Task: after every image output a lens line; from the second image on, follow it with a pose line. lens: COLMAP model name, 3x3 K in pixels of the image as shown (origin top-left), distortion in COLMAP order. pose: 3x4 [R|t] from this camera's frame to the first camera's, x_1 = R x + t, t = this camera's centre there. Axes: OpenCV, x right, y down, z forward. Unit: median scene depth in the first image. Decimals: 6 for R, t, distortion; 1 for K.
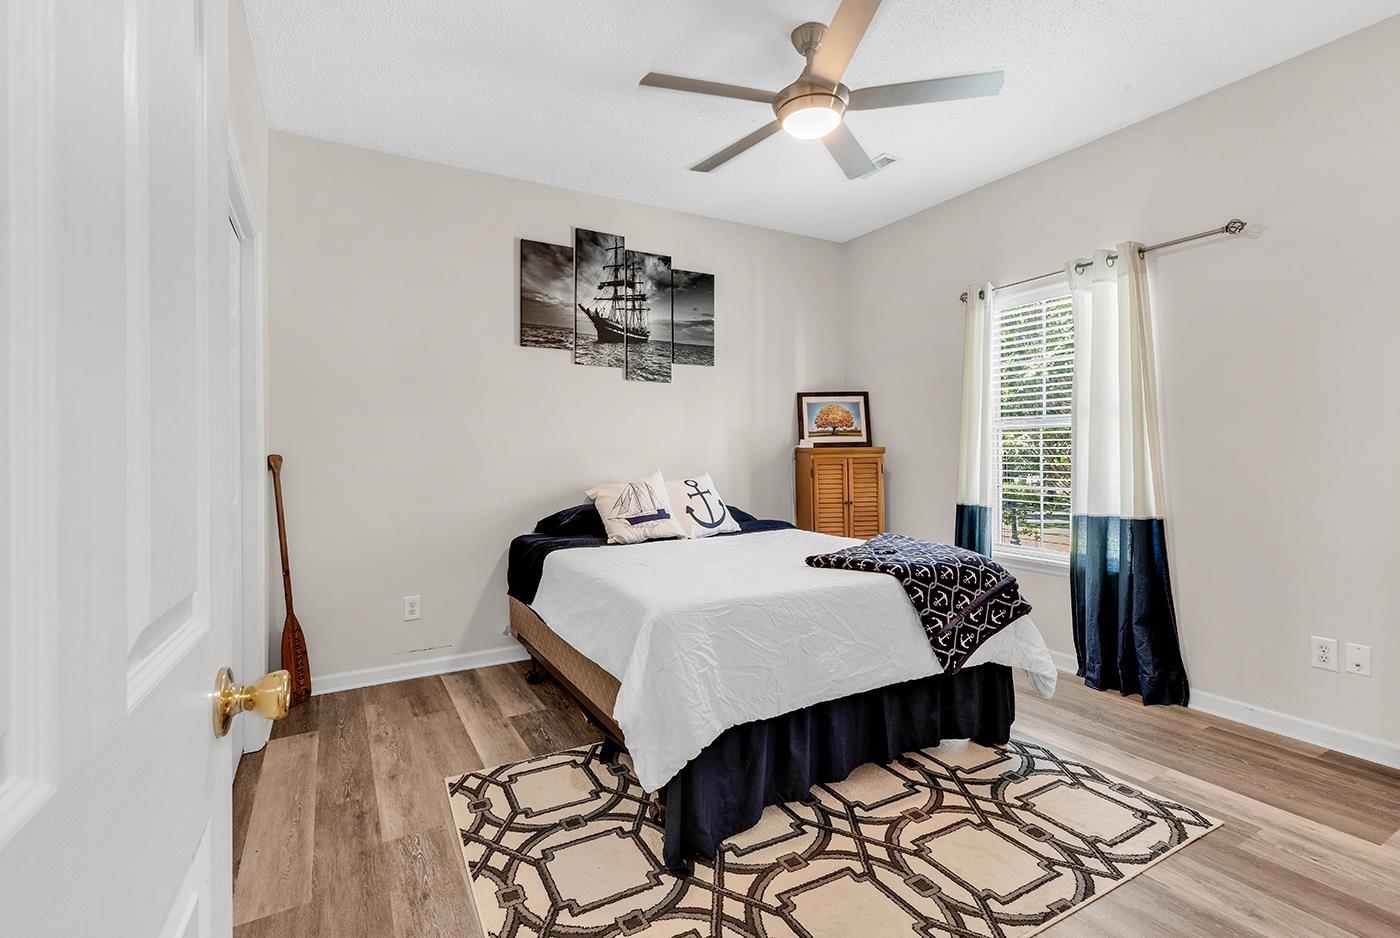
lens RADIAL K [[671.7, 0, 705.7], [0, 671.7, 456.2], [0, 0, 1]] dist [0.015838, -0.006509]
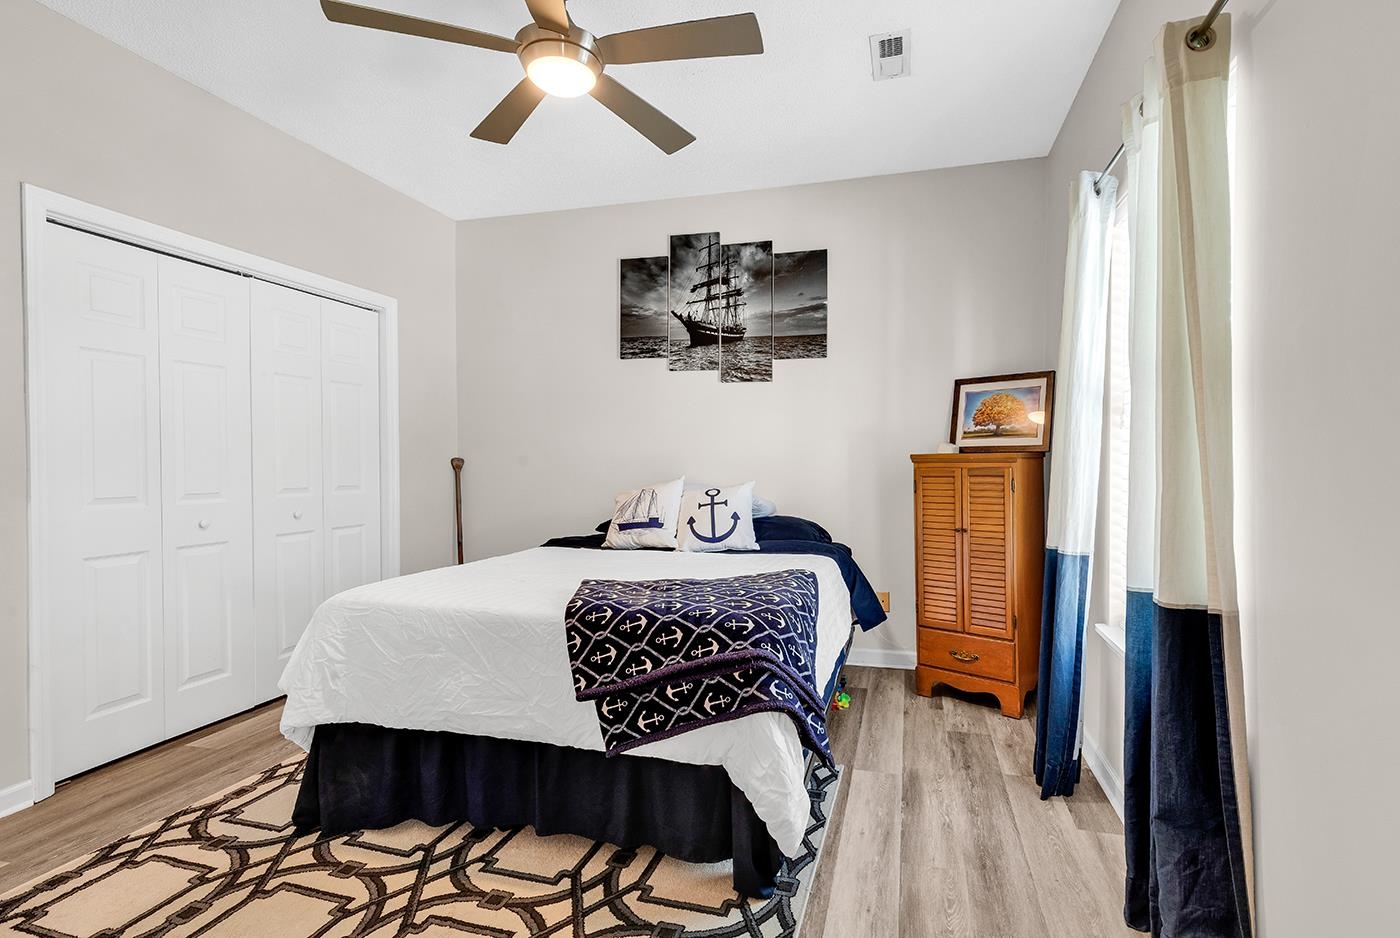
lens RADIAL K [[671.7, 0, 709.3], [0, 671.7, 472.1], [0, 0, 1]] dist [0.015838, -0.006509]
pose [[0.697885, 0.023445, -0.715826, 0.580839], [-0.008666, 0.999667, 0.024293, -0.008892], [0.716158, -0.010751, 0.697856, 0.330905]]
